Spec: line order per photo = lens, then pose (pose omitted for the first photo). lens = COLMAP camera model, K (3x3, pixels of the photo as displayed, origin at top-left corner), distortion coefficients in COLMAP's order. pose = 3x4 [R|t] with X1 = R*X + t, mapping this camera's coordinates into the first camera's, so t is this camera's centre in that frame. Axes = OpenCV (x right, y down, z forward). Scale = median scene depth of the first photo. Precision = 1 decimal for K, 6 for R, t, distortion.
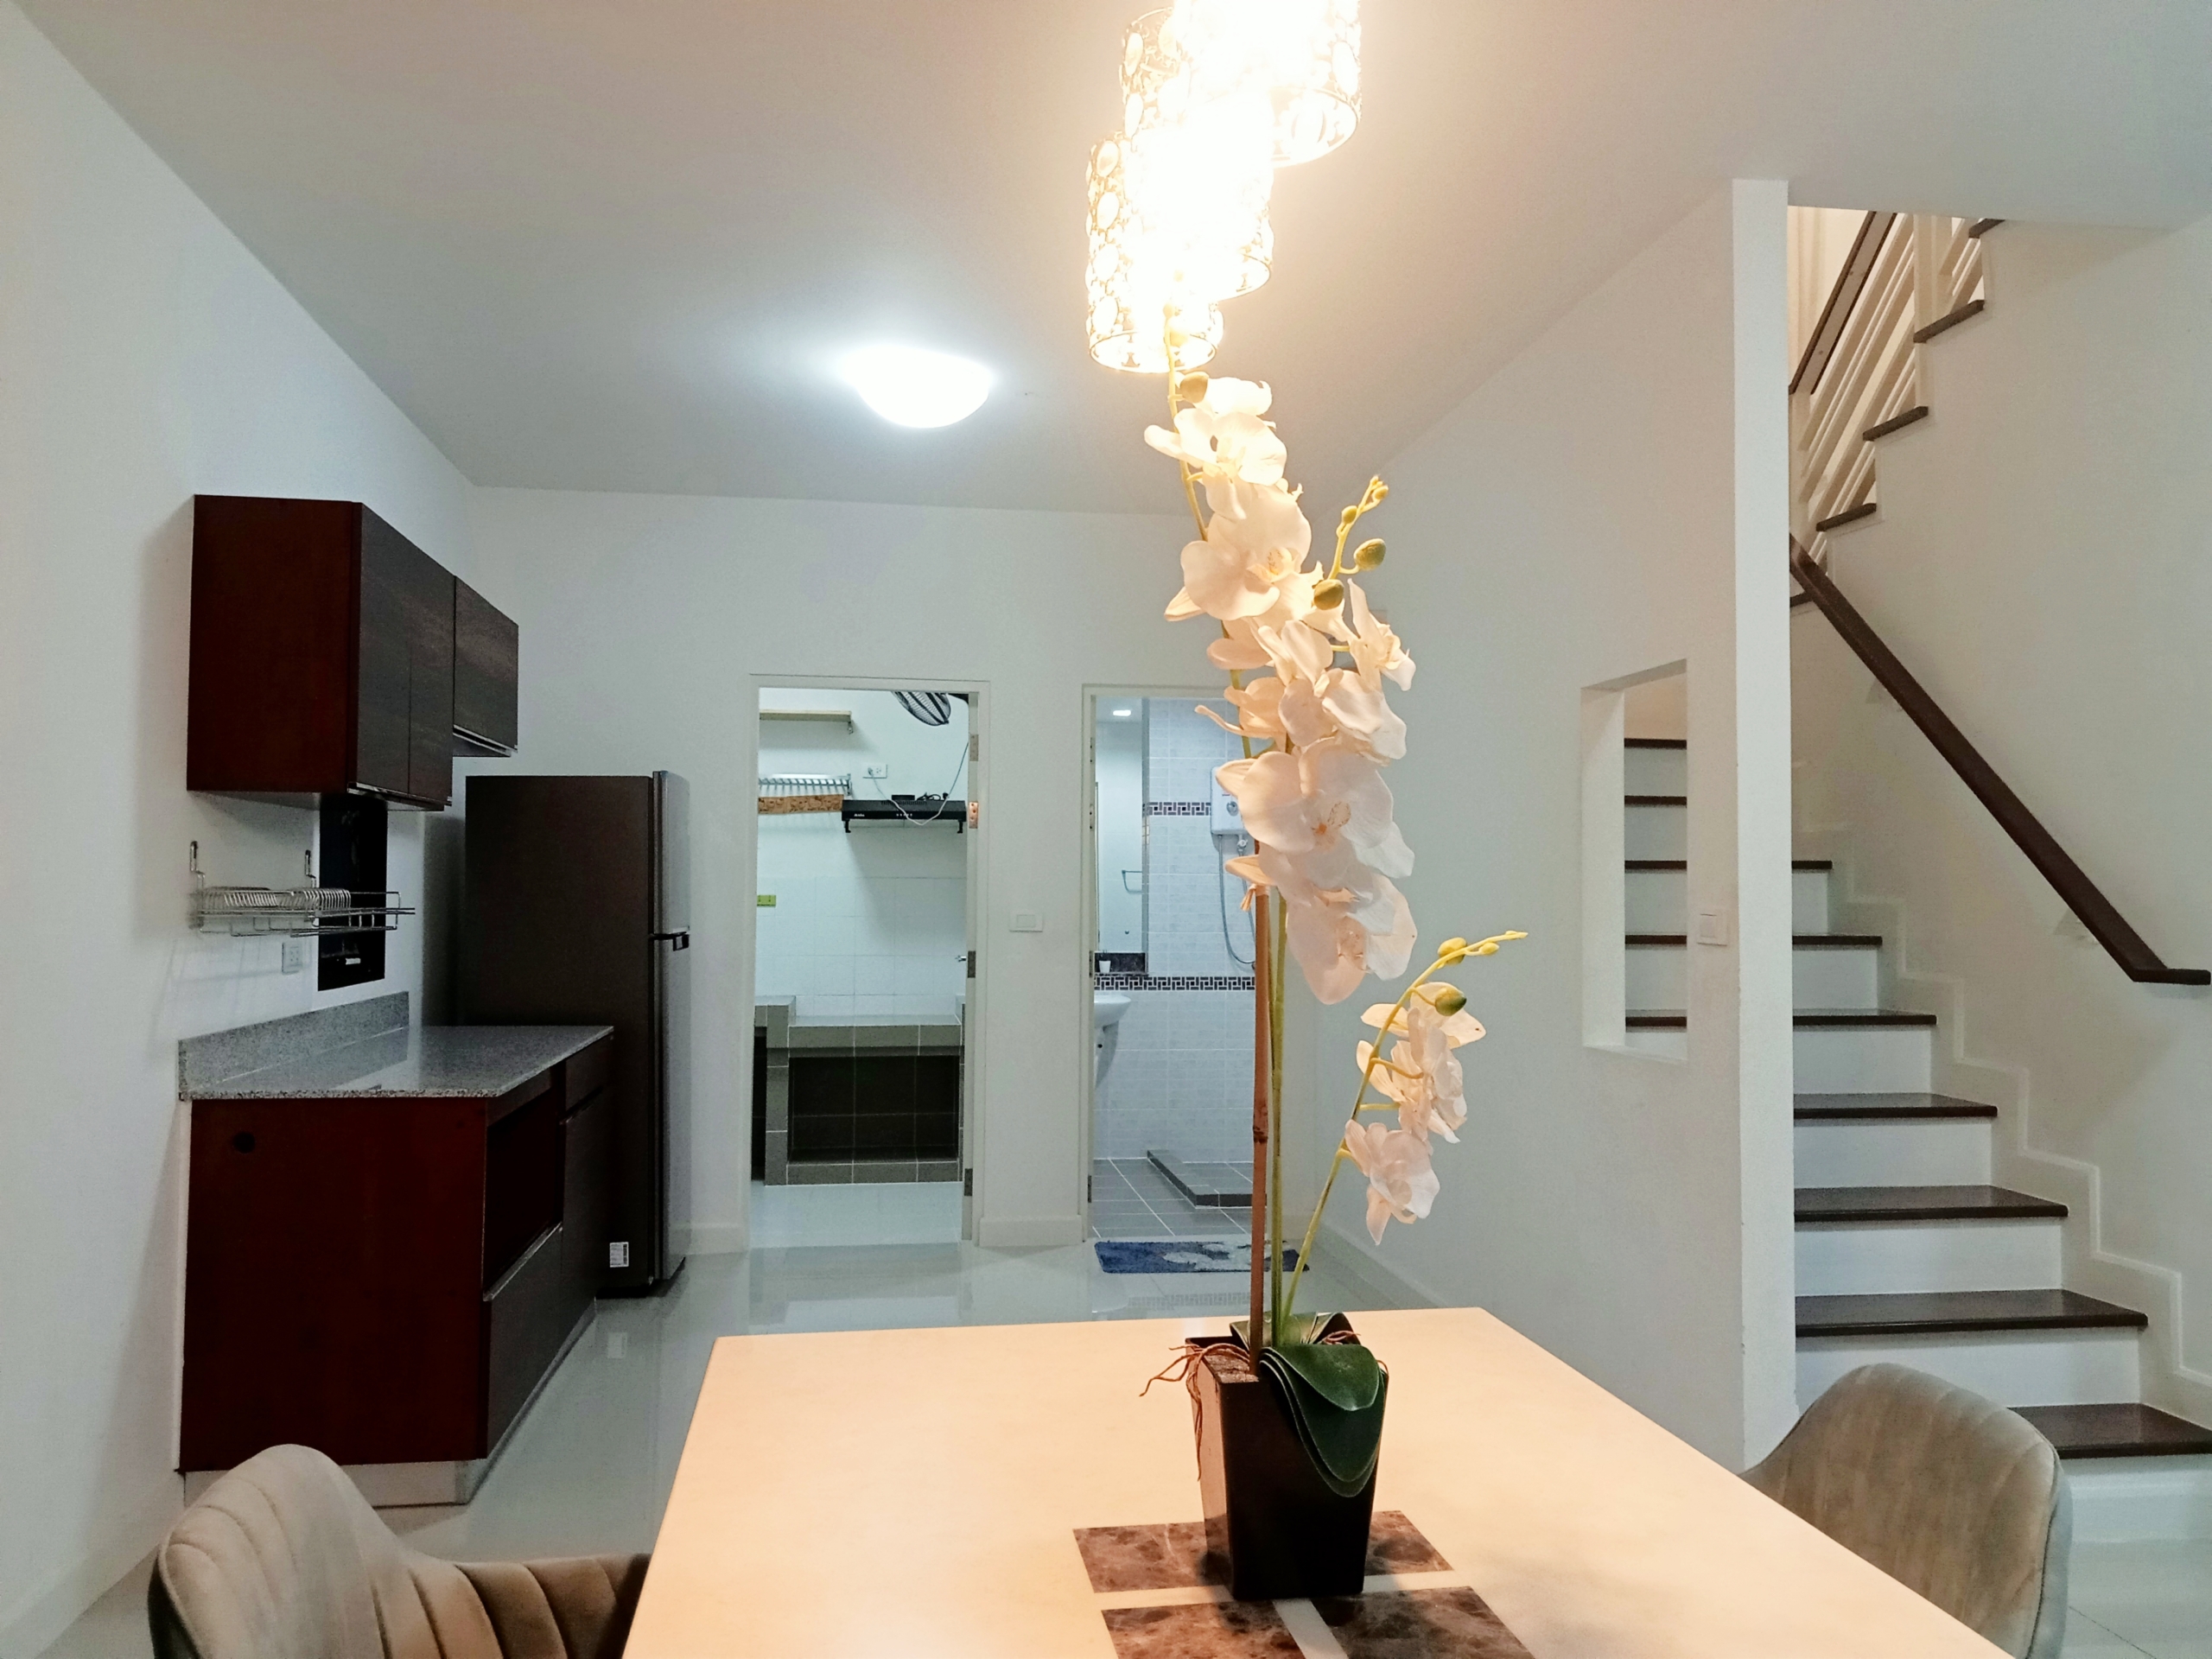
lens RADIAL K [[1655.9, 0, 1120.6], [0, 1655.9, 842.6], [0, 0, 1]] dist [0.021054, -0.012220]
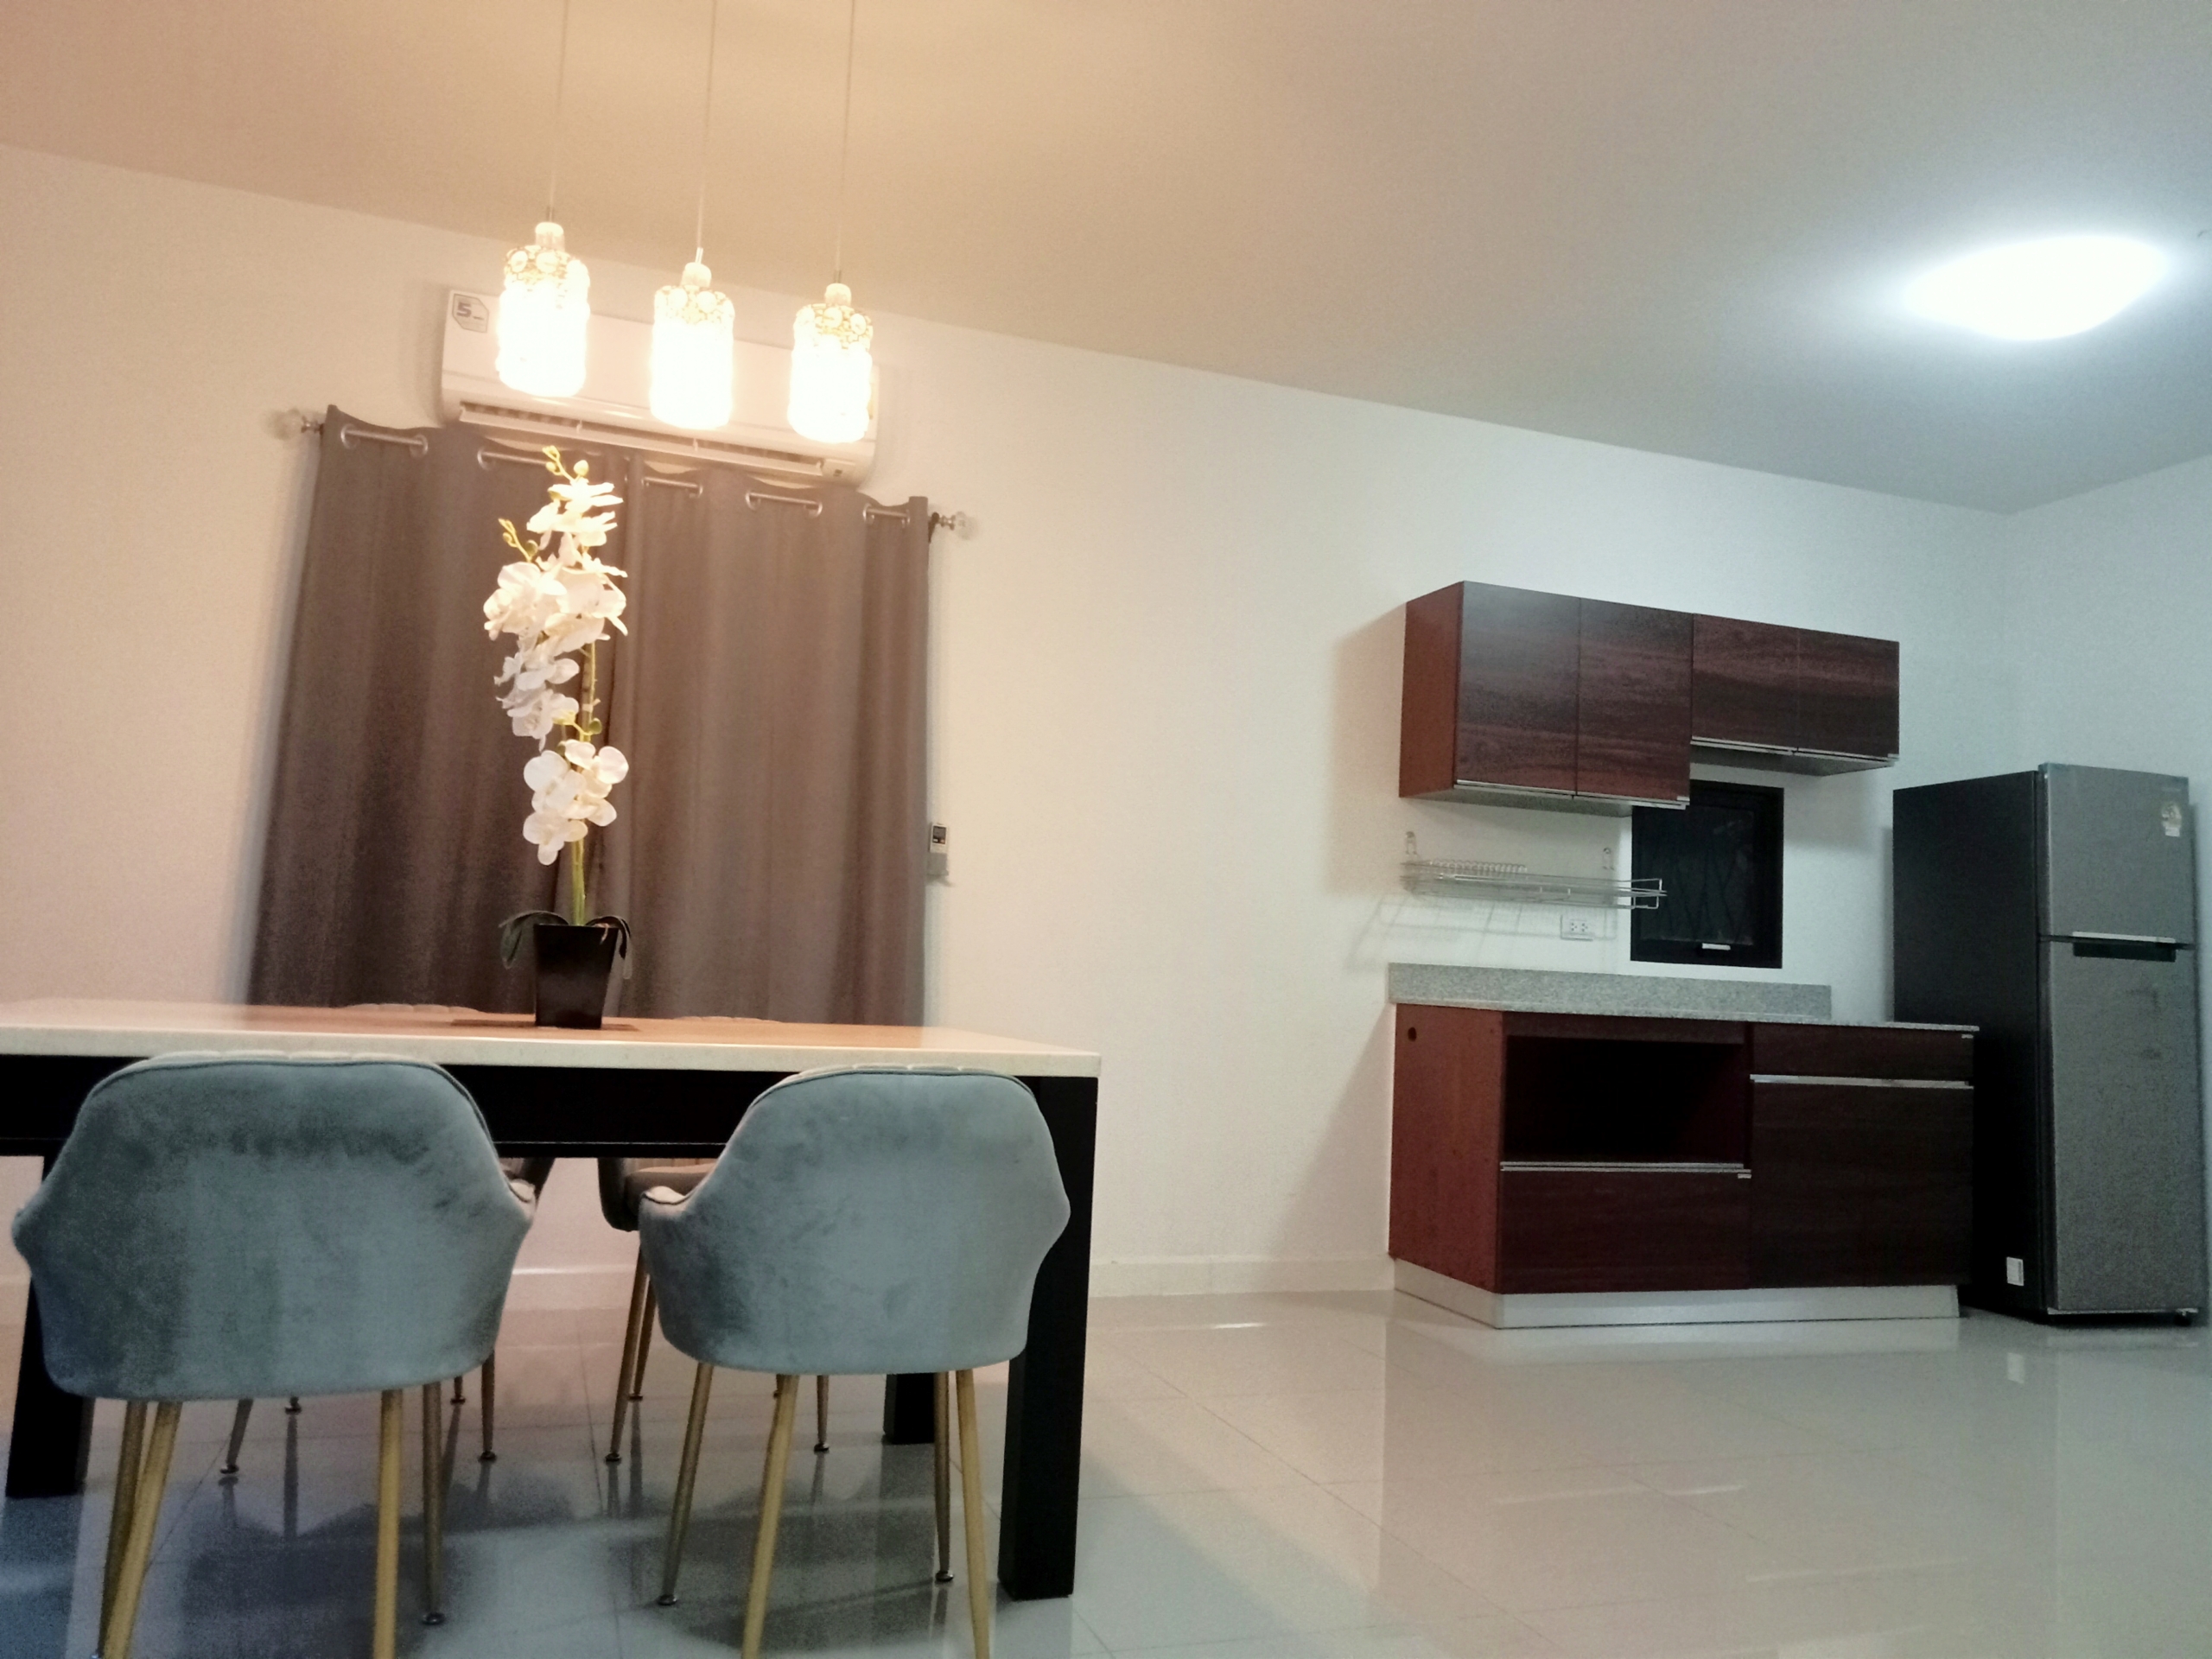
lens RADIAL K [[1655.9, 0, 1124.2], [0, 1655.9, 844.9], [0, 0, 1]] dist [0.021054, -0.012220]
pose [[0.199532, -0.076708, -0.976884, 0.544732], [-0.014061, 0.996604, -0.081129, 0.087938], [0.979790, 0.029924, 0.197776, 0.299764]]
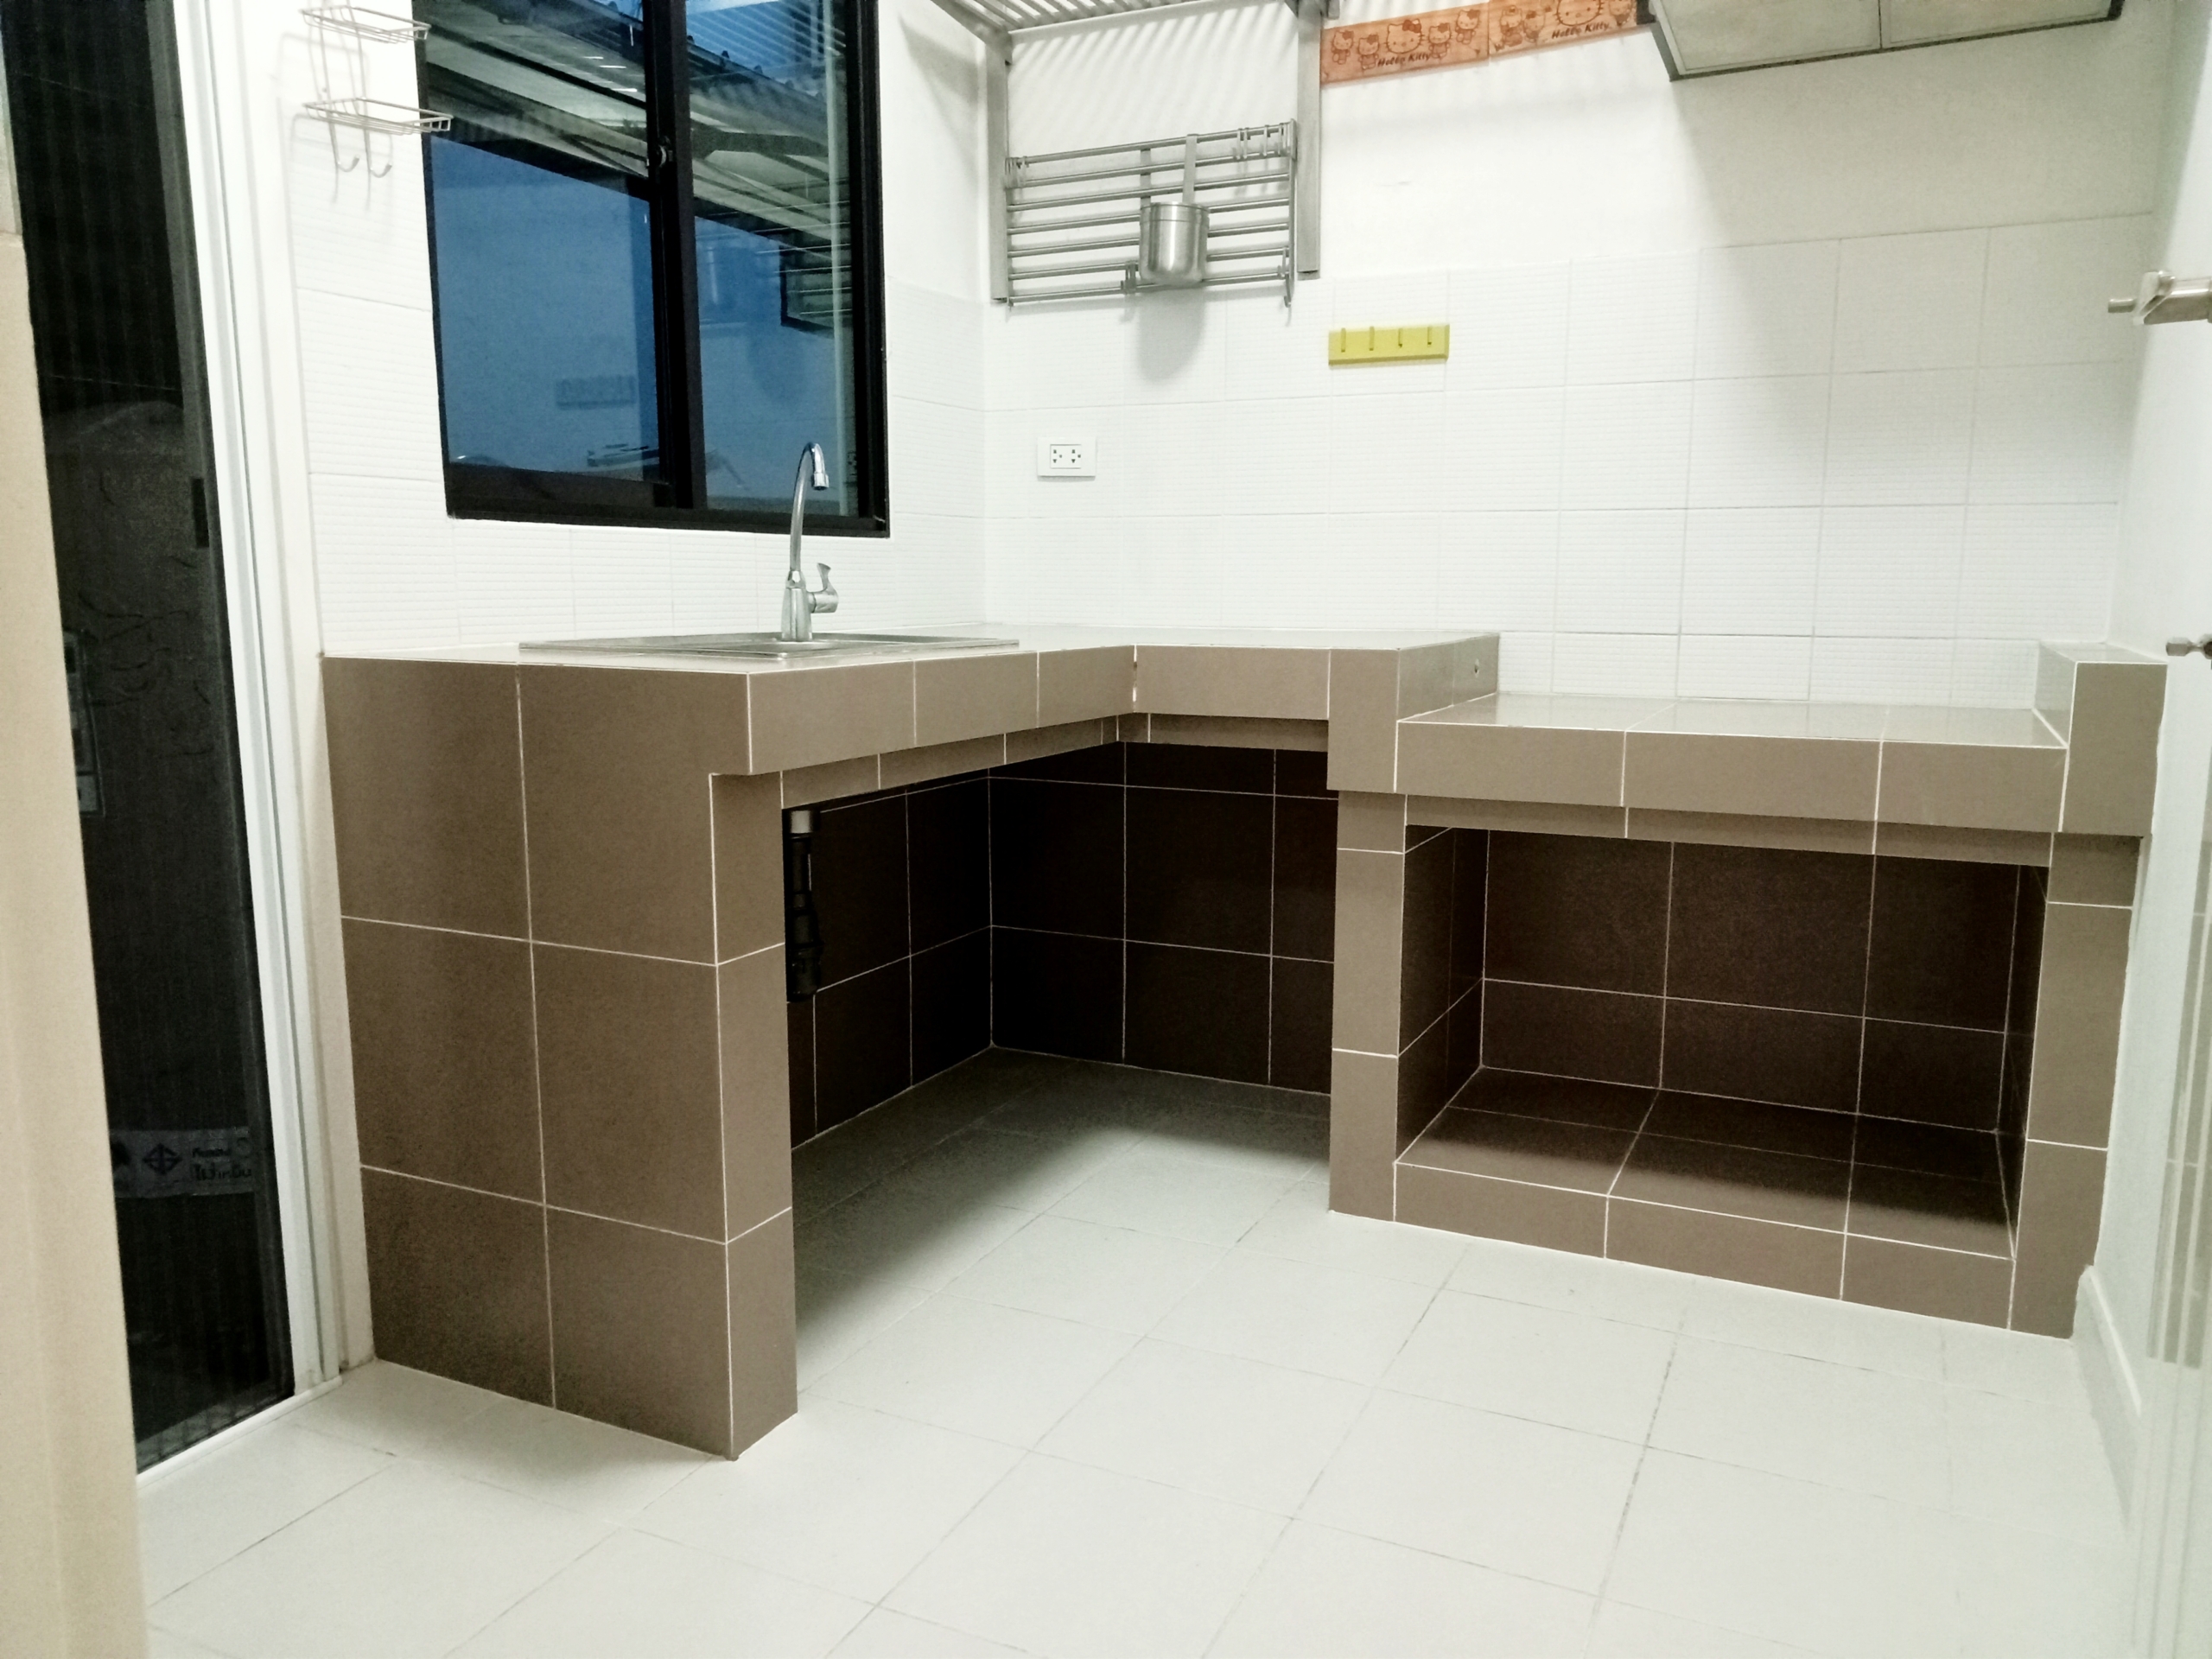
lens RADIAL K [[1655.9, 0, 1128.7], [0, 1655.9, 827.3], [0, 0, 1]] dist [0.021054, -0.012220]
pose [[0.823470, 0.080548, -0.561613, -0.110322], [0.021757, 0.984660, 0.173125, 0.118356], [0.566943, -0.154782, 0.809085, 1.124551]]
